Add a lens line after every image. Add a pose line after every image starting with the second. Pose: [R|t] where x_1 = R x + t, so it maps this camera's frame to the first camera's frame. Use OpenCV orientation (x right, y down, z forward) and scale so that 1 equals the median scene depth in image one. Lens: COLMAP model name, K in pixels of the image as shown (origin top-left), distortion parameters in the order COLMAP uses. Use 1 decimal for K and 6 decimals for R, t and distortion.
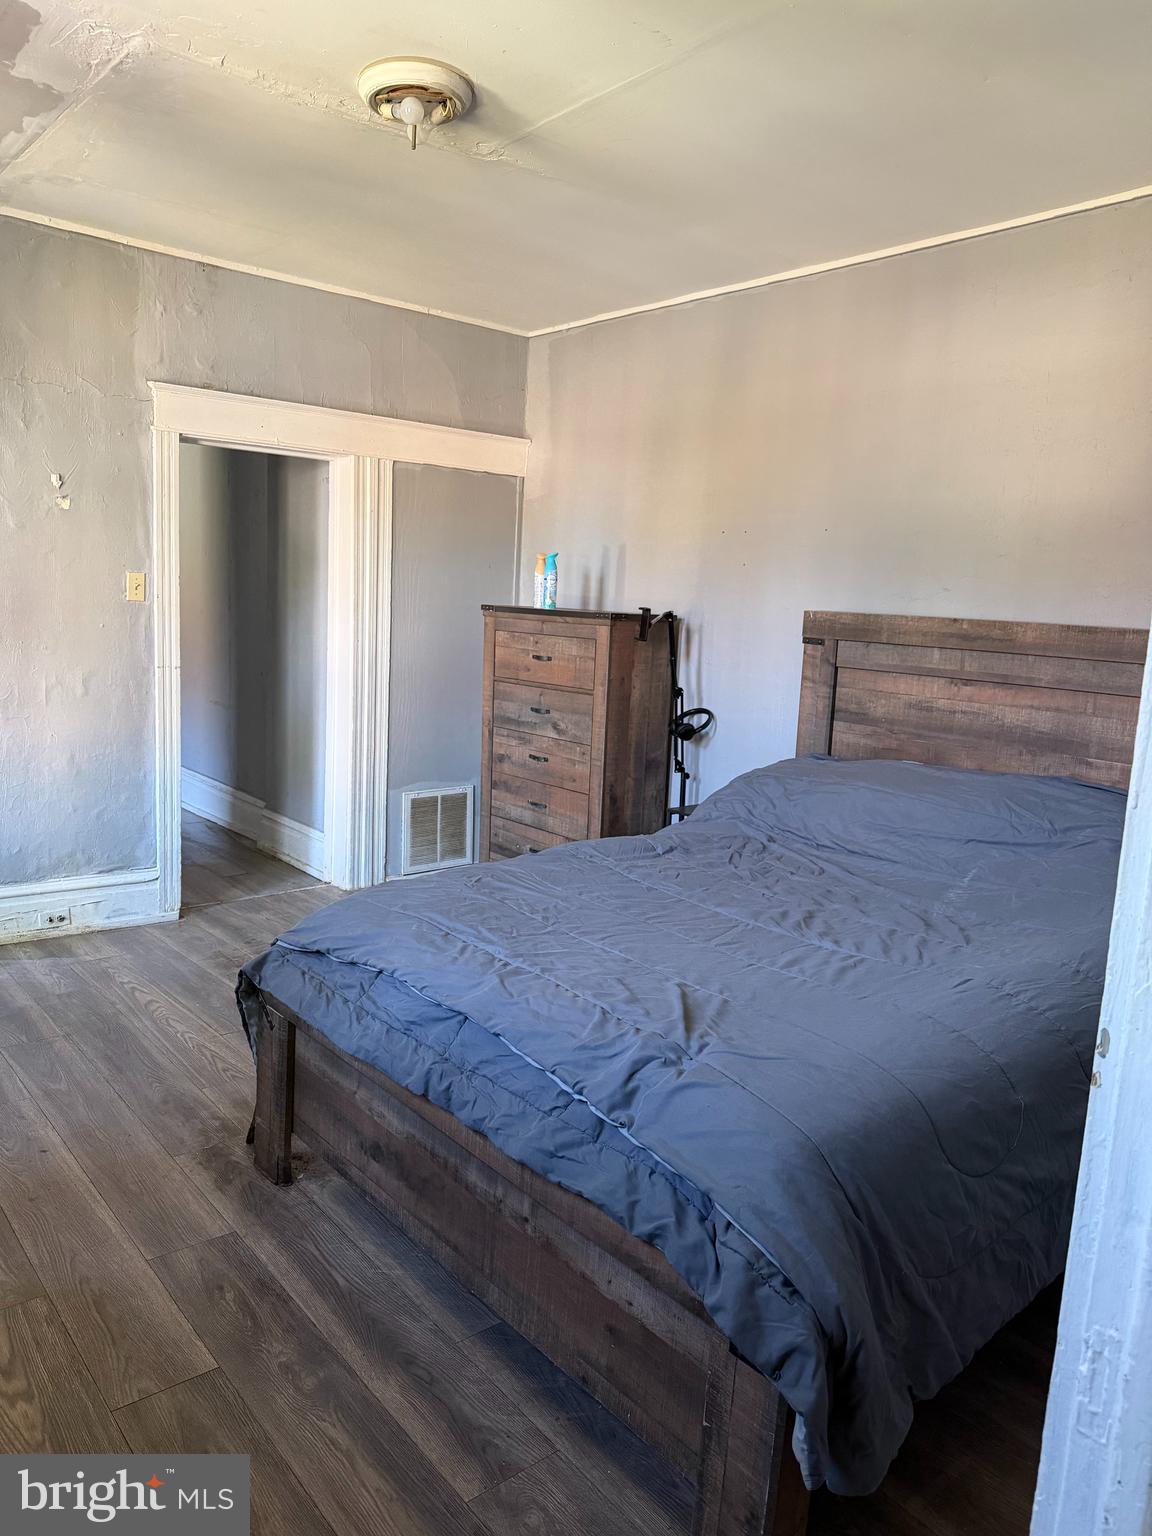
lens RADIAL K [[1088.0, 0, 576.8], [0, 1088.0, 764.4], [0, 0, 1]] dist [0.064081, -0.073056]
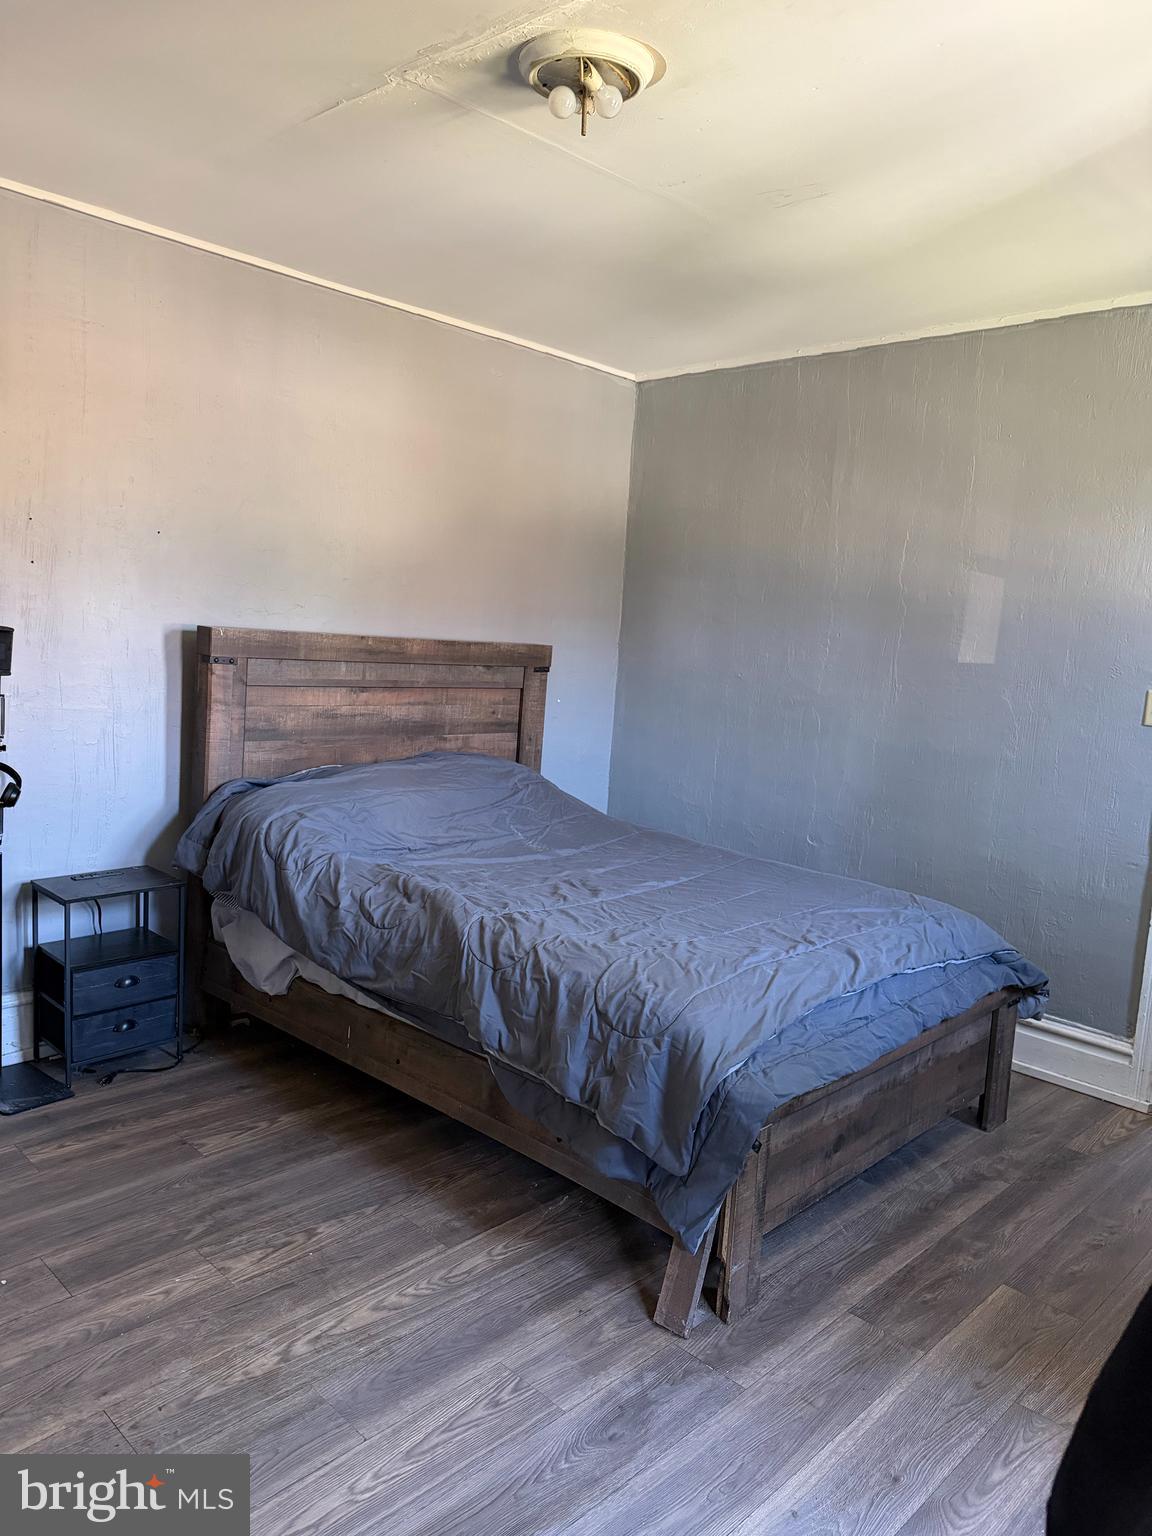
lens RADIAL K [[1088.0, 0, 576.8], [0, 1088.0, 764.4], [0, 0, 1]] dist [0.064081, -0.073056]
pose [[-0.103215, -0.180508, 0.978143, -0.829353], [0.083637, 0.978337, 0.189369, -0.199994], [-0.991136, 0.101355, -0.085882, 0.892524]]
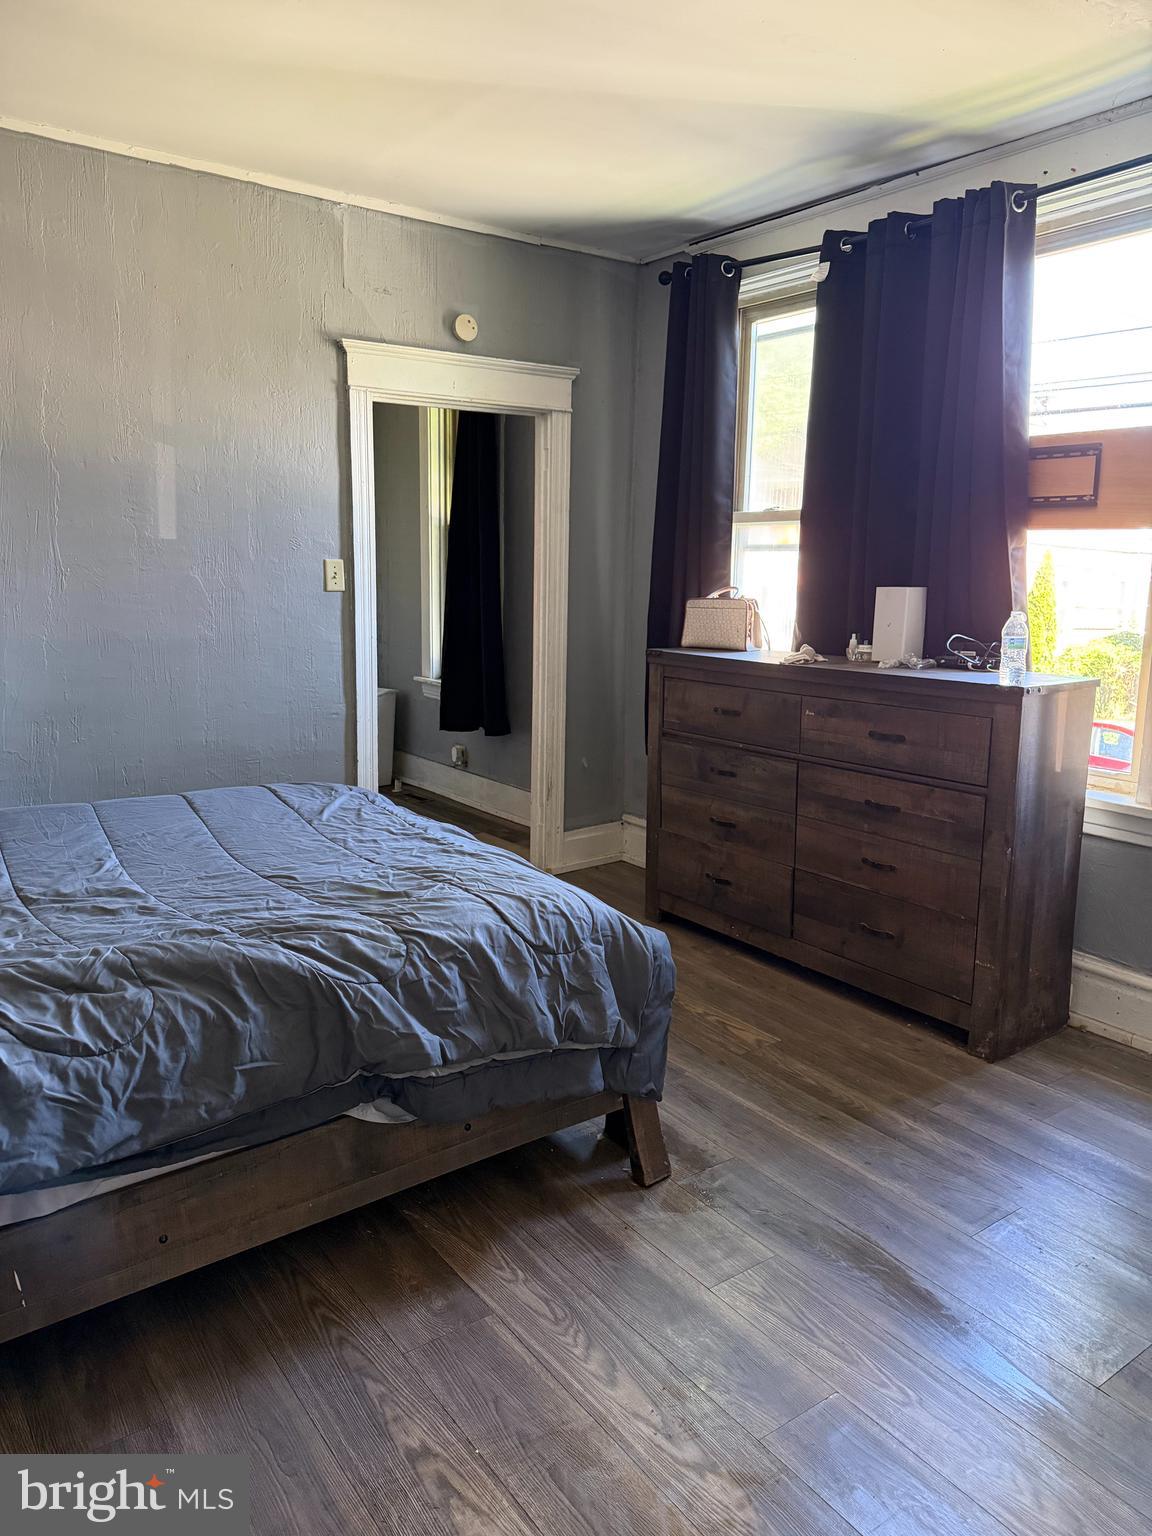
lens RADIAL K [[1071.3, 0, 573.8], [0, 1071.3, 761.1], [0, 0, 1]] dist [0.056588, -0.074672]
pose [[-0.995437, -0.077795, 0.055263, -0.457686], [-0.055318, 0.942320, 0.330109, -0.209663], [-0.077756, 0.325546, -0.942324, 1.189099]]
